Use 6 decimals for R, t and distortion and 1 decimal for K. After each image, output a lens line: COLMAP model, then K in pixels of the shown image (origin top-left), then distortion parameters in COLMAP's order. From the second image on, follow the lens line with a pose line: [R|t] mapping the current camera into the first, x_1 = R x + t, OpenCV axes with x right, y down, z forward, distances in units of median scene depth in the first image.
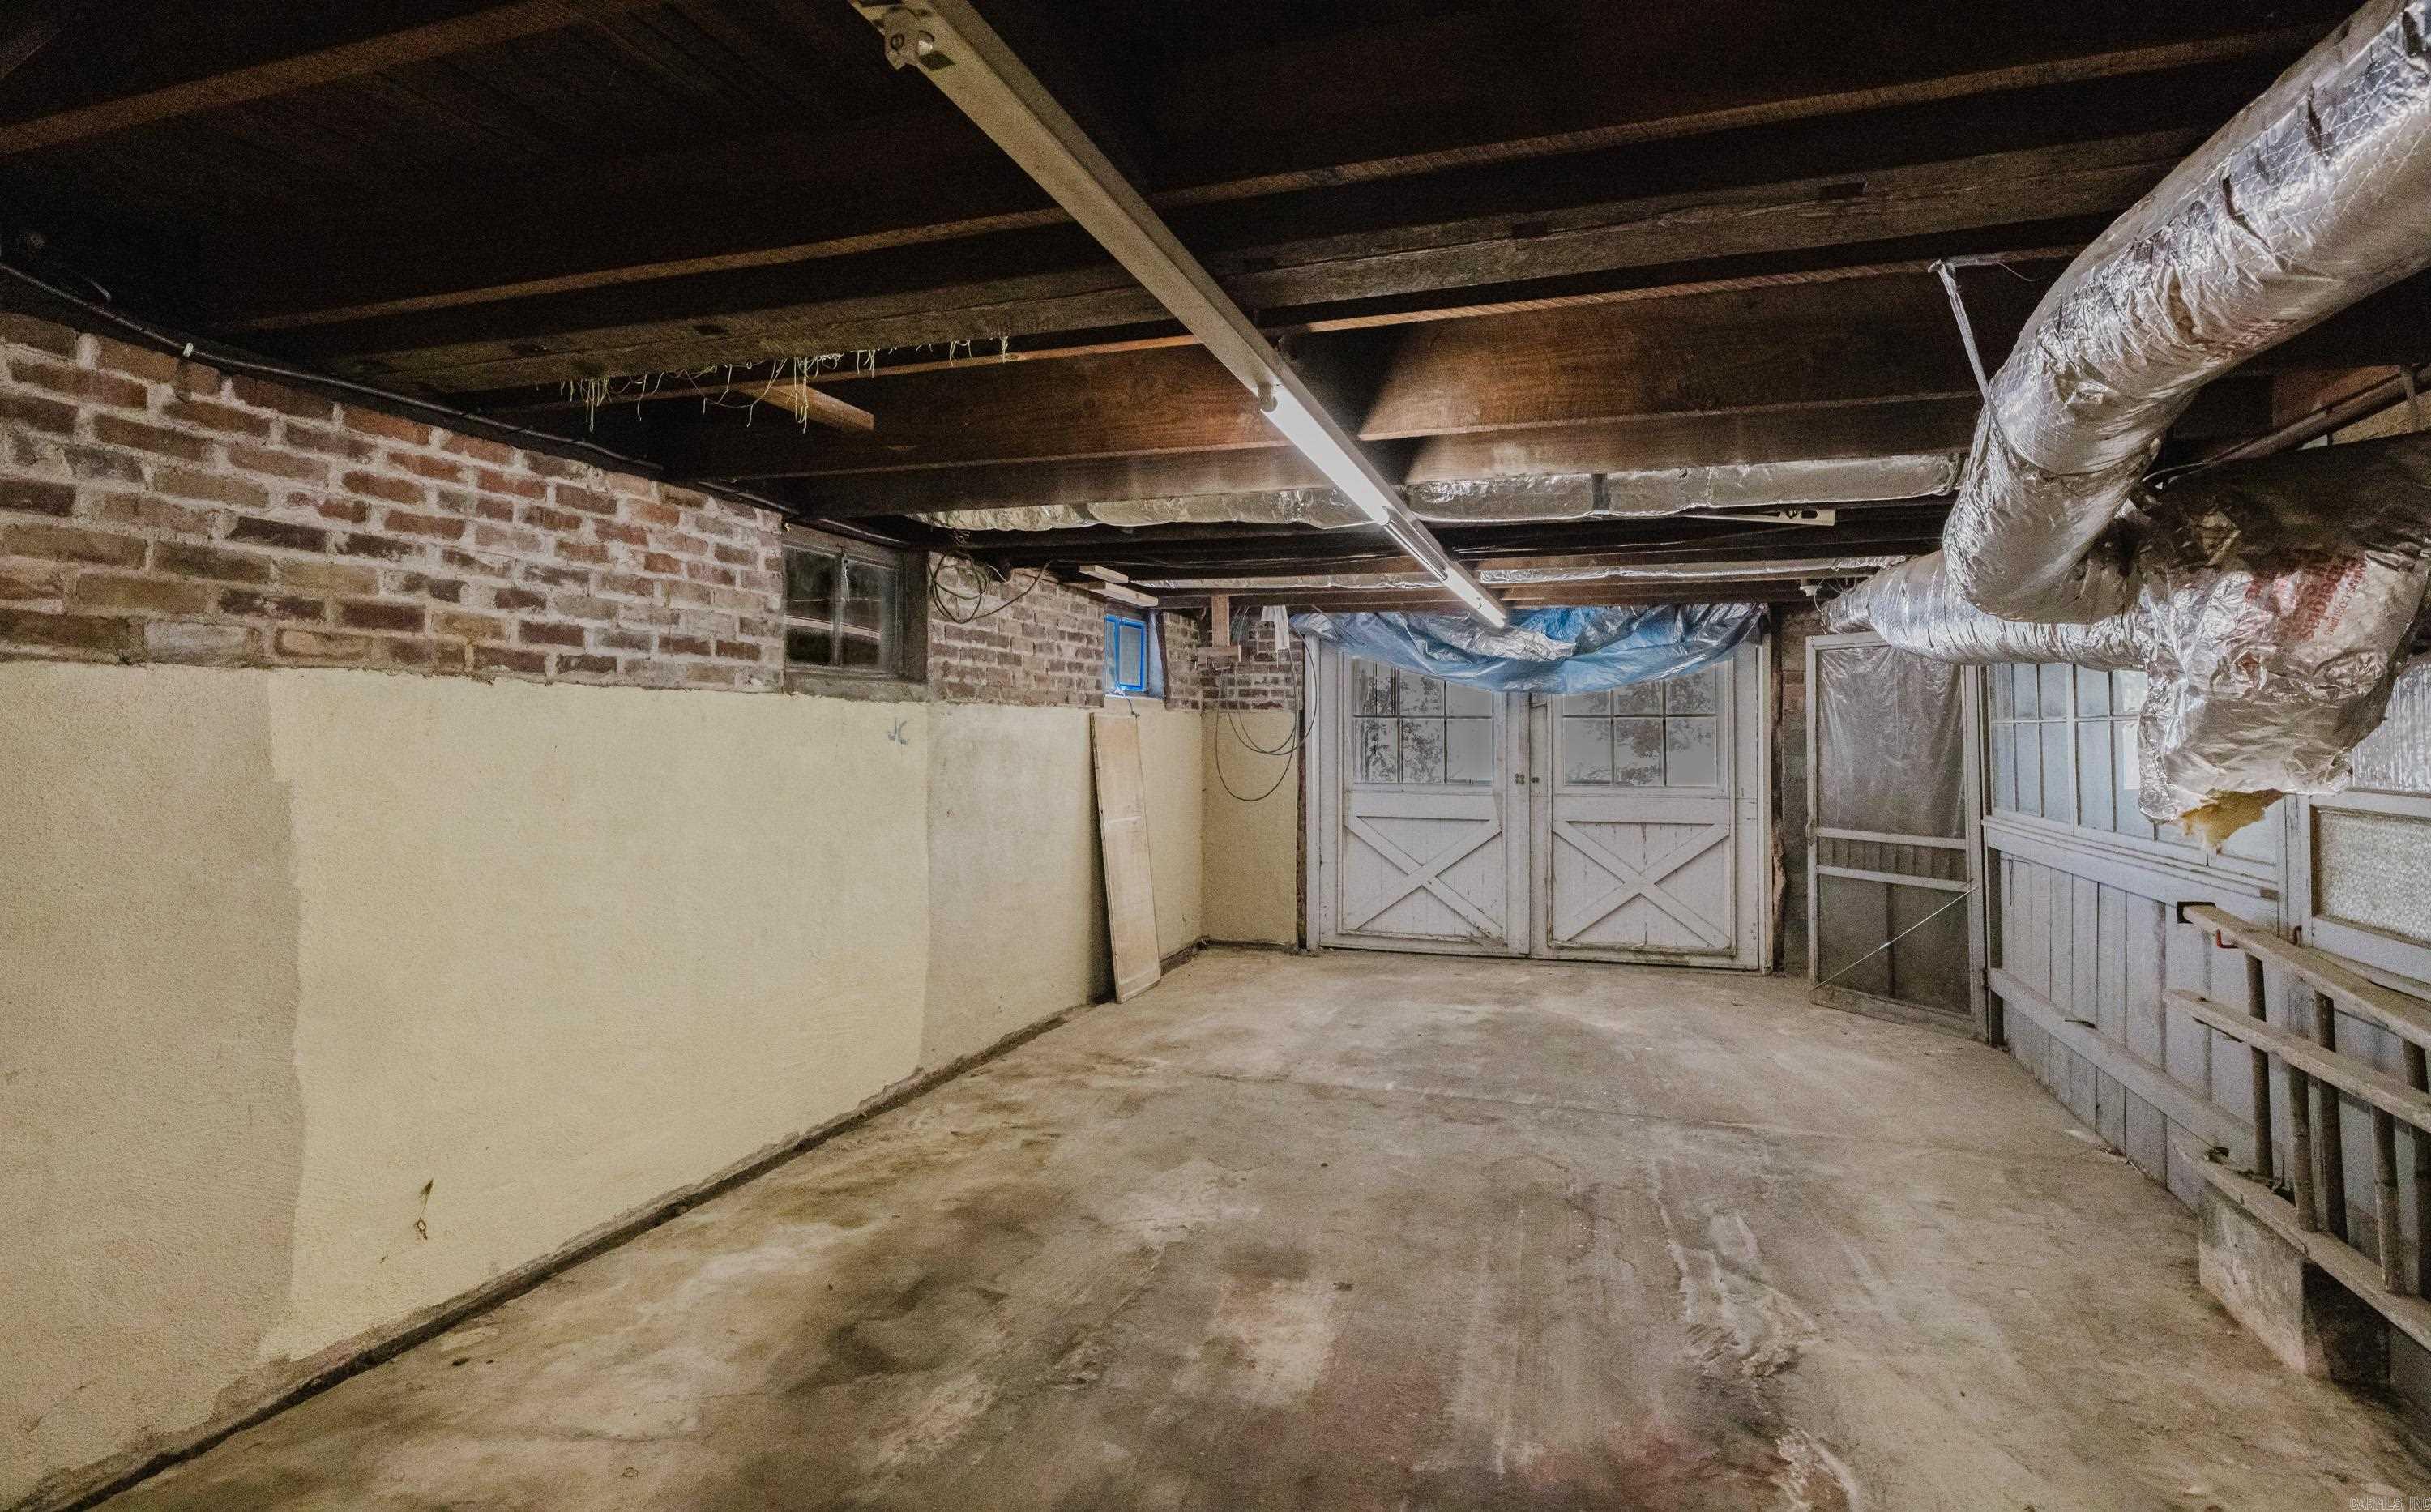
lens RADIAL K [[1236.6, 0, 1214.4], [0, 1236.6, 741.6], [0, 0, 1]] dist [-0.001600, 0.000243]
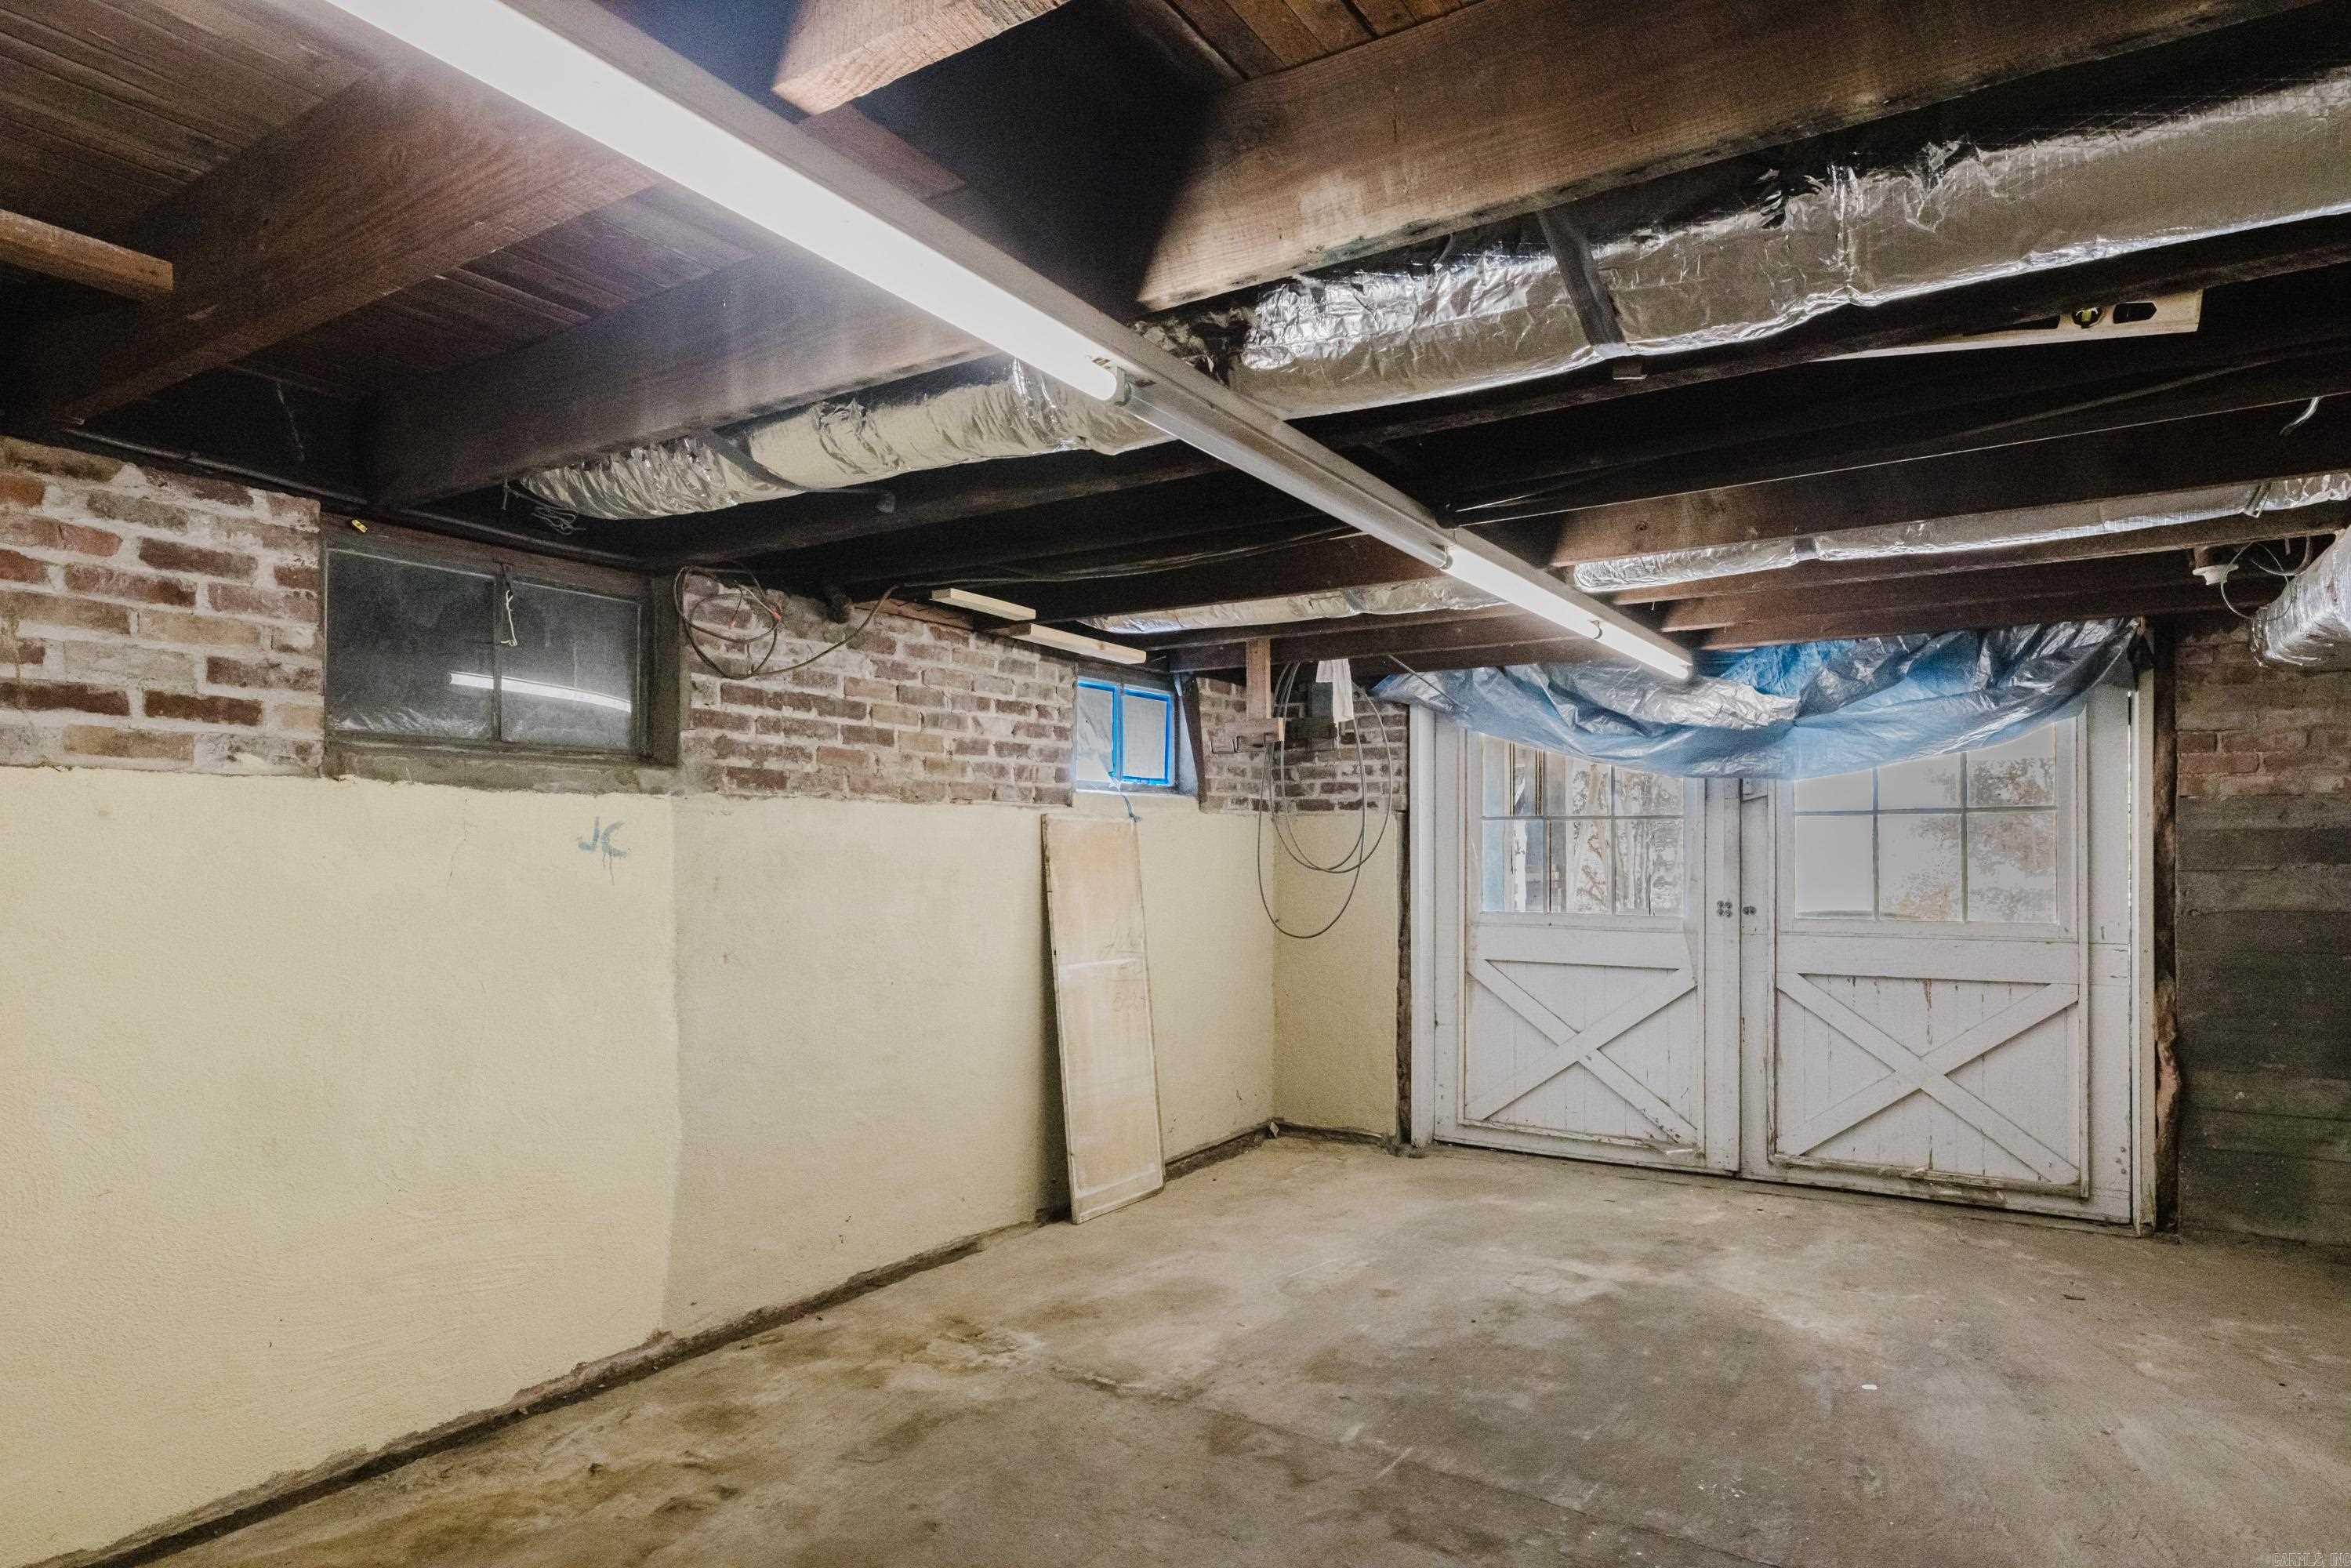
lens RADIAL K [[1280.8, 0, 1208.8], [0, 1280.8, 874.7], [0, 0, 1]] dist [0.004543, -0.000958]
pose [[0.967373, -0.001173, -0.253352, 0.179230], [0.003889, 0.999940, 0.010222, 0.004590], [0.253325, -0.010874, 0.967320, 0.305709]]
